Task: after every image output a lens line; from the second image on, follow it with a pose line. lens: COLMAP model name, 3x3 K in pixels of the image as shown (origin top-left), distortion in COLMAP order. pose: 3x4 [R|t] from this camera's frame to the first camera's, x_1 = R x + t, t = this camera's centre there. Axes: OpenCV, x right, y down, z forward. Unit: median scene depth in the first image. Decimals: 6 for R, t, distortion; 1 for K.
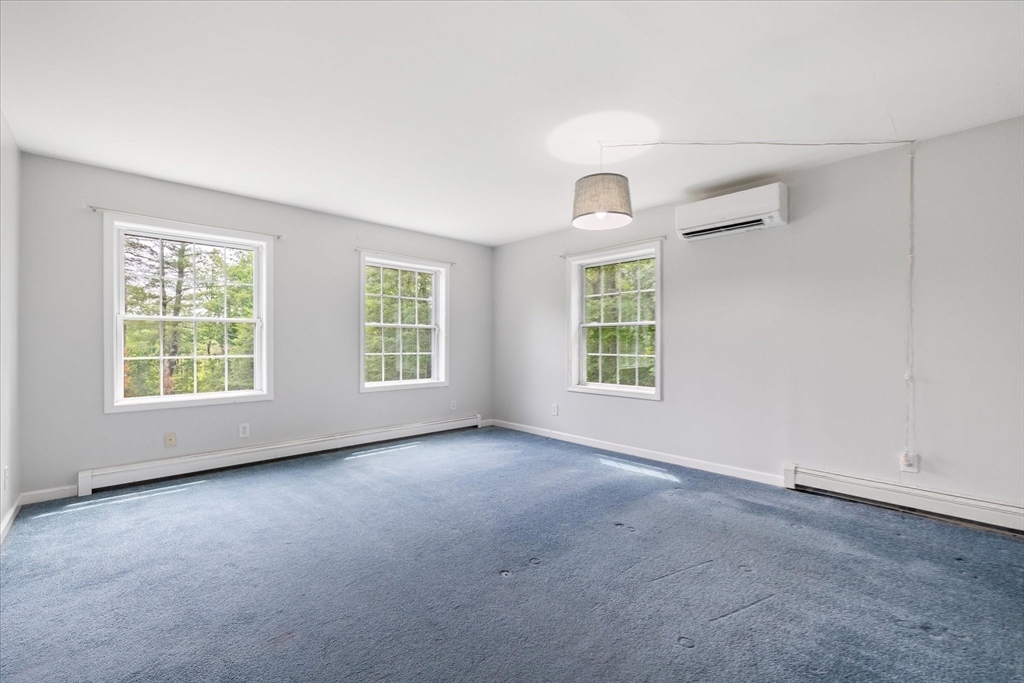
lens RADIAL K [[433.3, 0, 508.8], [0, 433.3, 342.1], [0, 0, 1]] dist [0.009306, -0.000348]
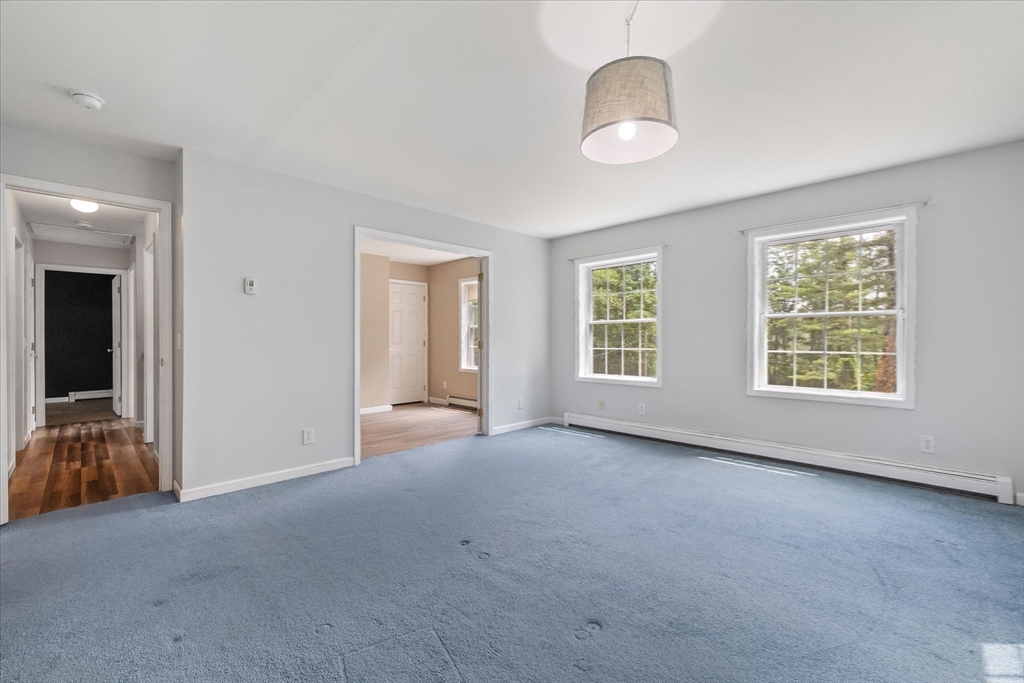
lens RADIAL K [[433.3, 0, 509.8], [0, 433.3, 343.1], [0, 0, 1]] dist [0.009306, -0.000348]
pose [[0.039640, 0.011647, -0.999146, 0.604863], [0.002480, 0.999928, 0.011754, 0.000183], [0.999211, -0.002944, 0.039608, 0.574419]]
